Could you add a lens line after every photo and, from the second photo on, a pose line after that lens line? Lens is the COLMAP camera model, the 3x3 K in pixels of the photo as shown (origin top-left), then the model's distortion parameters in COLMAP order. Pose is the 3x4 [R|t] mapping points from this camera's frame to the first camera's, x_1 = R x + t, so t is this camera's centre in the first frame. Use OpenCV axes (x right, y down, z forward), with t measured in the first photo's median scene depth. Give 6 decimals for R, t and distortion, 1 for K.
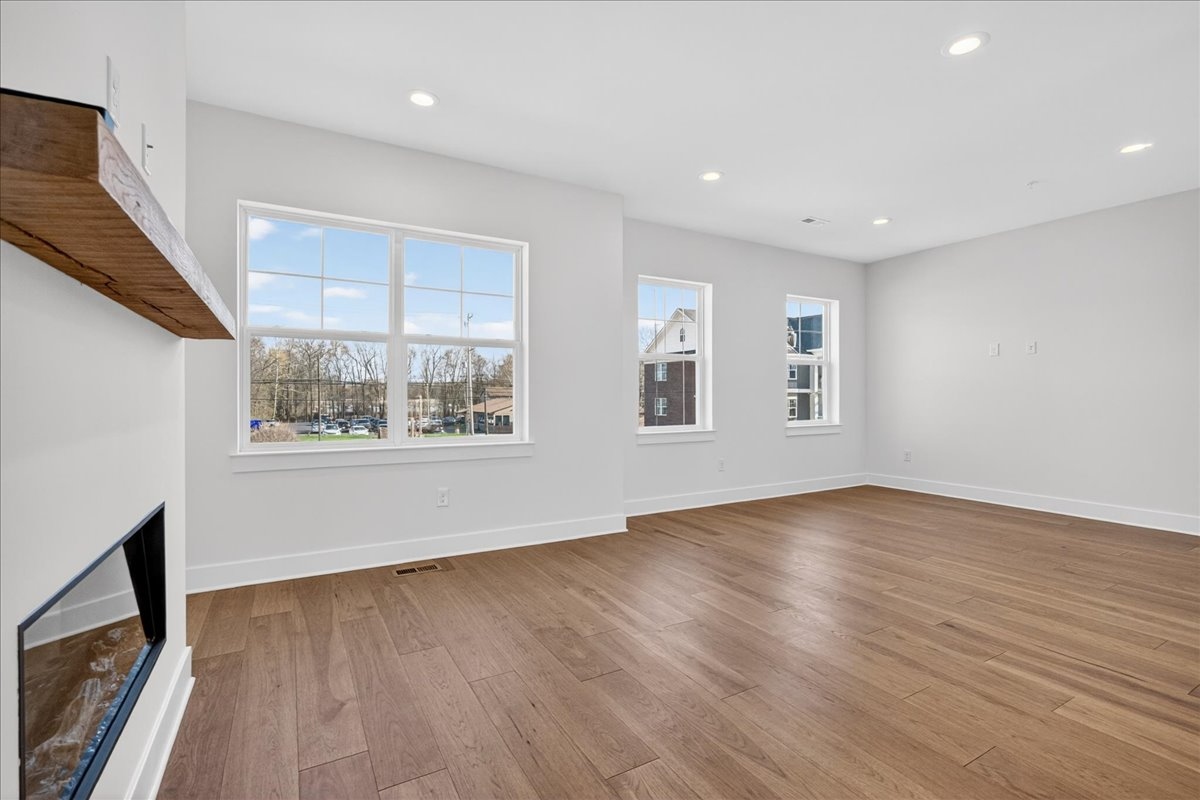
lens RADIAL K [[544.9, 0, 601.0], [0, 544.9, 398.5], [0, 0, 1]] dist [0.001356, 0.001546]
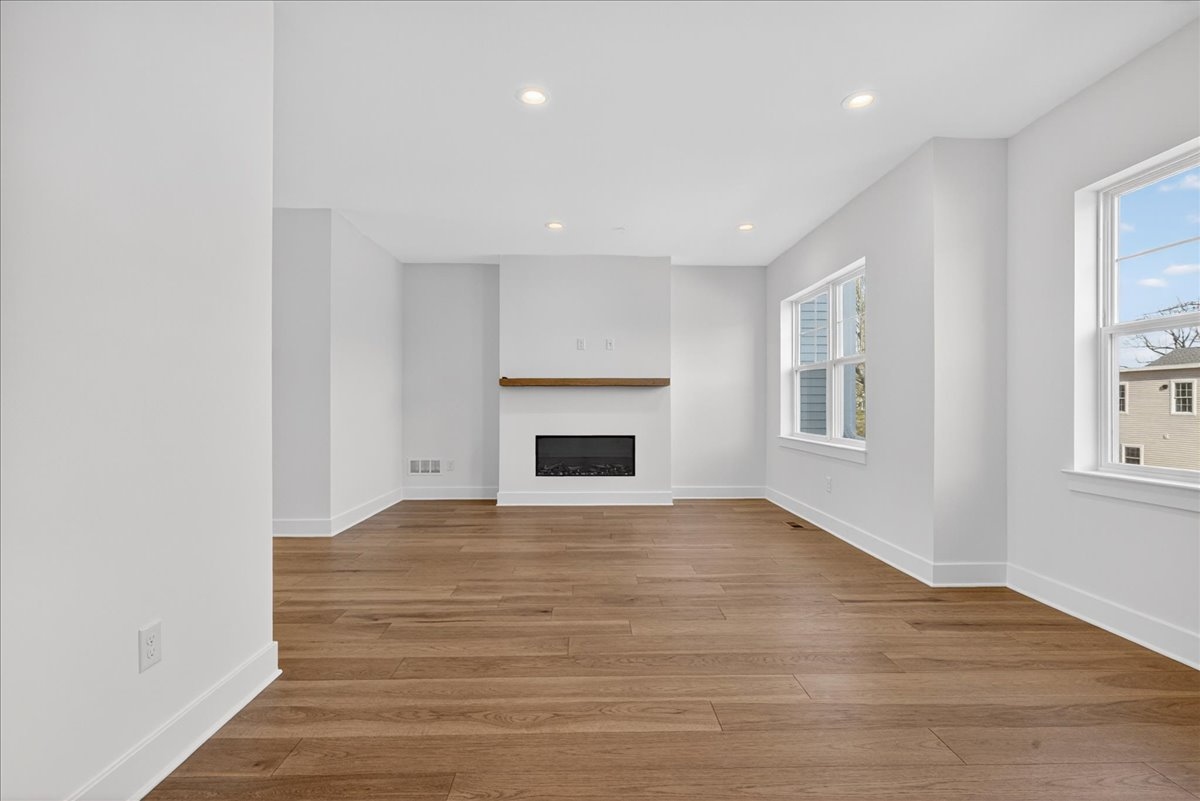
lens RADIAL K [[544.9, 0, 599.0], [0, 544.9, 403.7], [0, 0, 1]] dist [0.001356, 0.001546]
pose [[-0.479506, -0.003649, -0.877531, 1.466292], [-0.003058, 0.999992, -0.002488, -0.004038], [0.877533, 0.001491, -0.479514, 1.527904]]
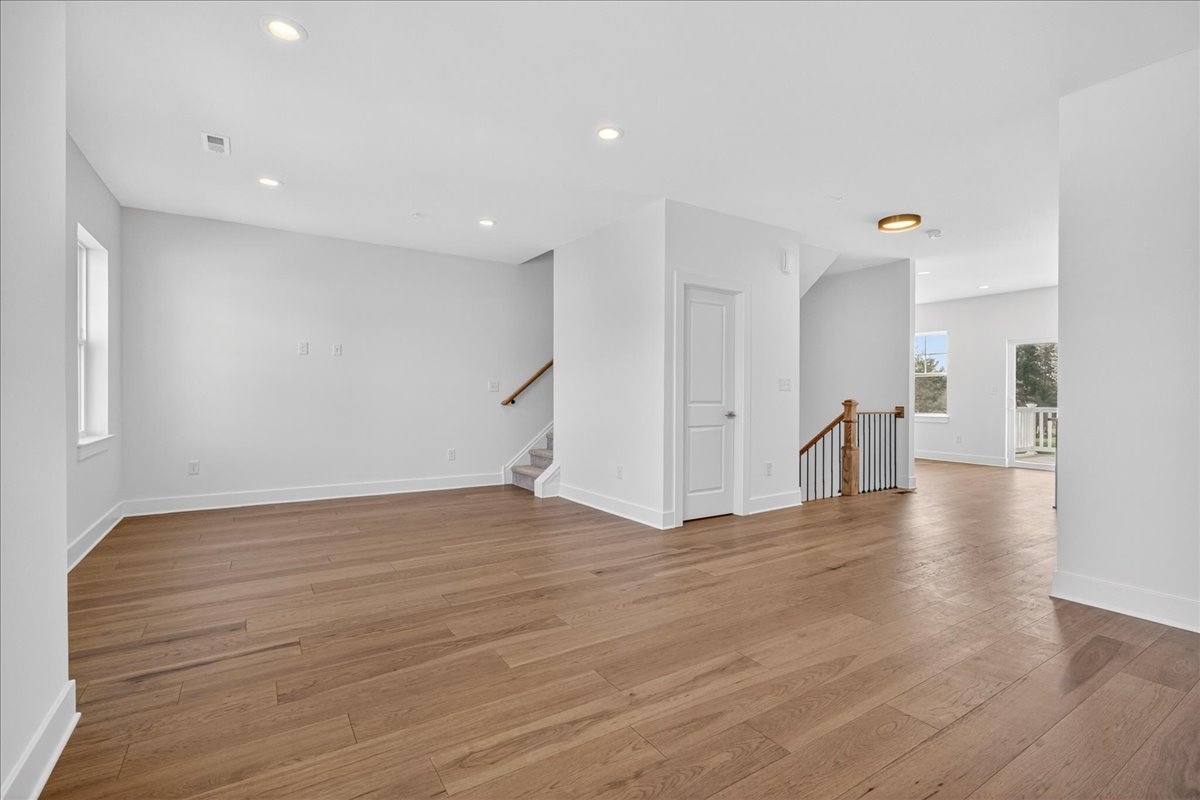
lens RADIAL K [[544.9, 0, 602.5], [0, 544.9, 398.5], [0, 0, 1]] dist [0.001356, 0.001546]
pose [[-0.050217, -0.003195, 0.998733, -0.618120], [-0.002680, 0.999992, 0.003064, -0.002524], [-0.998735, -0.002523, -0.050225, 0.992129]]
